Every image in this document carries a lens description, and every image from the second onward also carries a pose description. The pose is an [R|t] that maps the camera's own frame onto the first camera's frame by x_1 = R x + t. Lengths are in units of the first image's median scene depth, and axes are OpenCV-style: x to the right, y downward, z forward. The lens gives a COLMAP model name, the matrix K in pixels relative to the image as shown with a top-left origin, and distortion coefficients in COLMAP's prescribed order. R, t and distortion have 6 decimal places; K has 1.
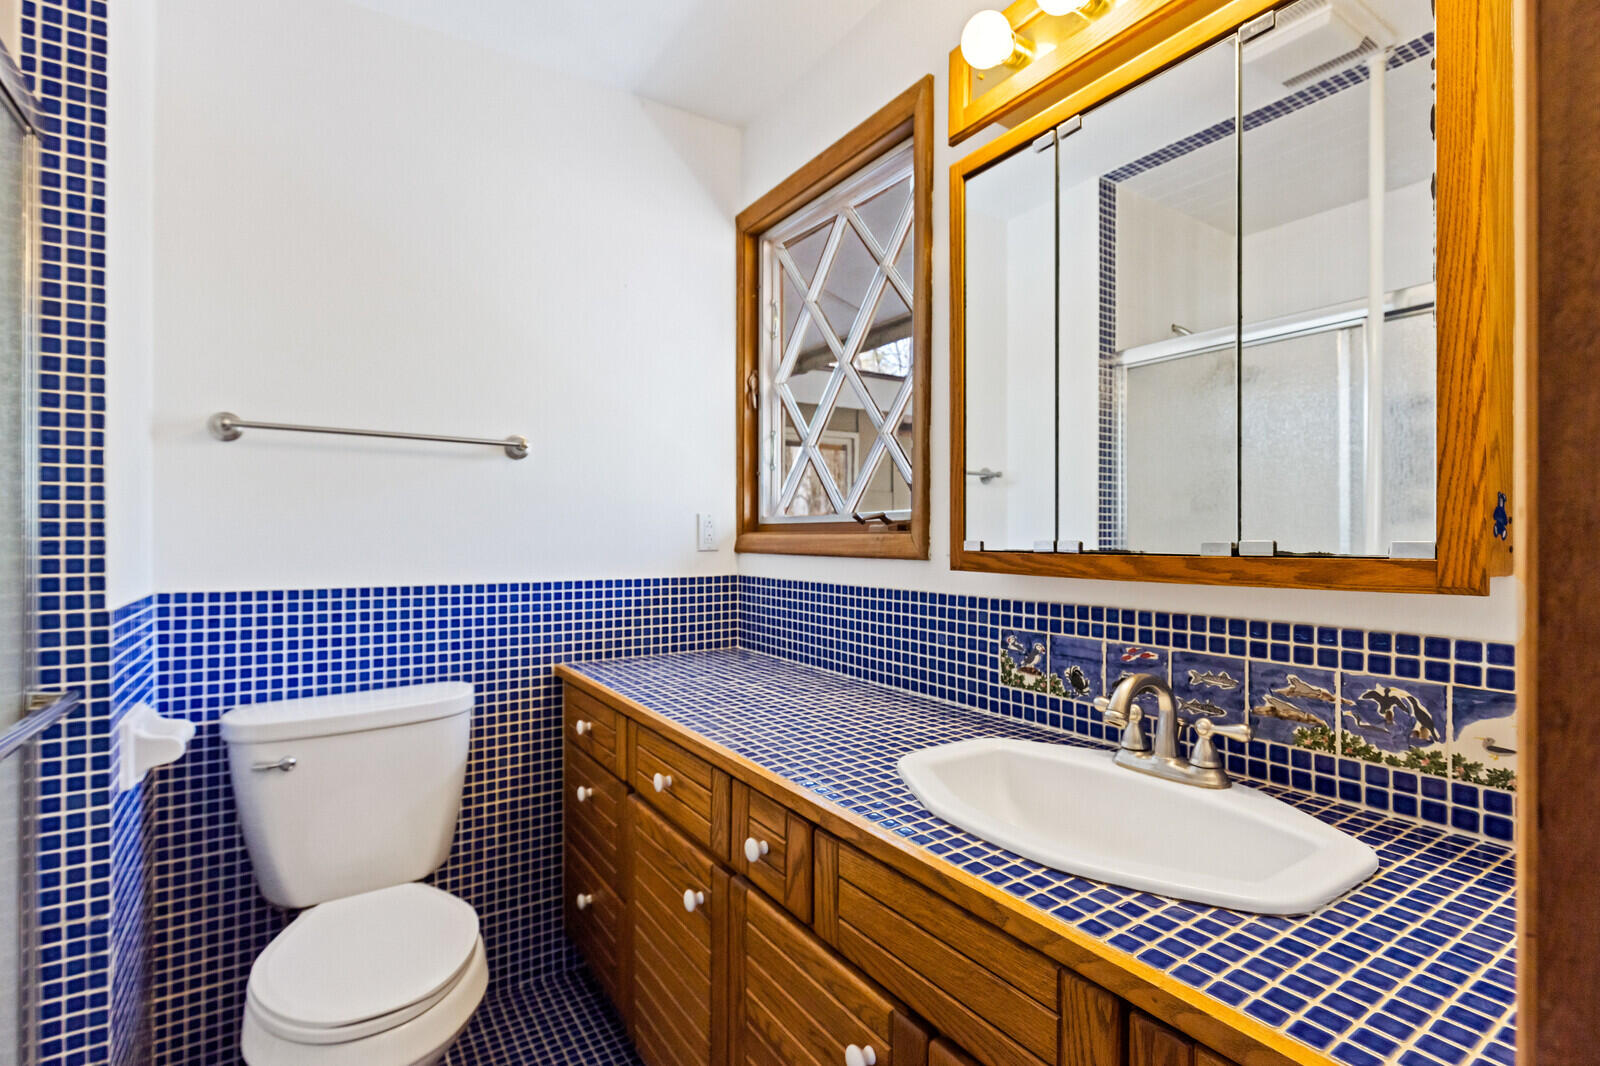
lens RADIAL K [[721.5, 0, 795.1], [0, 721.5, 530.3], [0, 0, 1]] dist [-0.000453, -0.001470]
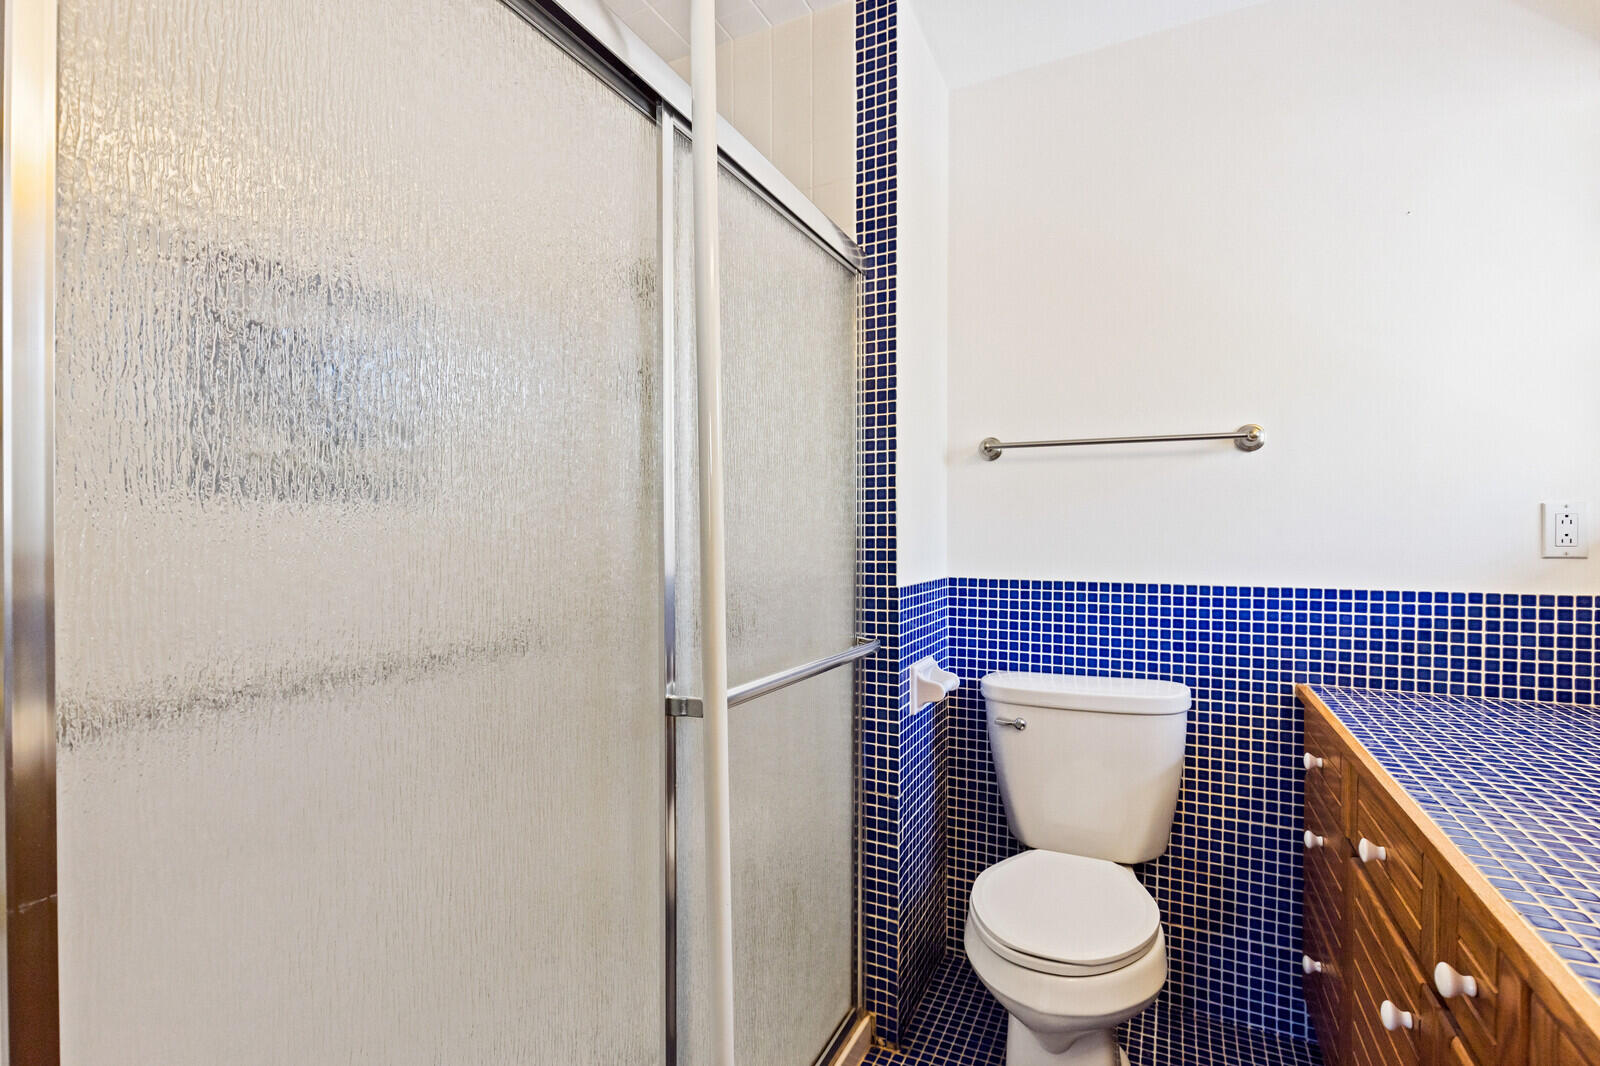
lens RADIAL K [[721.5, 0, 805.1], [0, 721.5, 538.4], [0, 0, 1]] dist [-0.000453, -0.001470]
pose [[0.522741, 0.004229, -0.852481, 0.158259], [0.006956, 0.999933, 0.009226, -0.000939], [0.852463, -0.010753, 0.522677, 0.075274]]
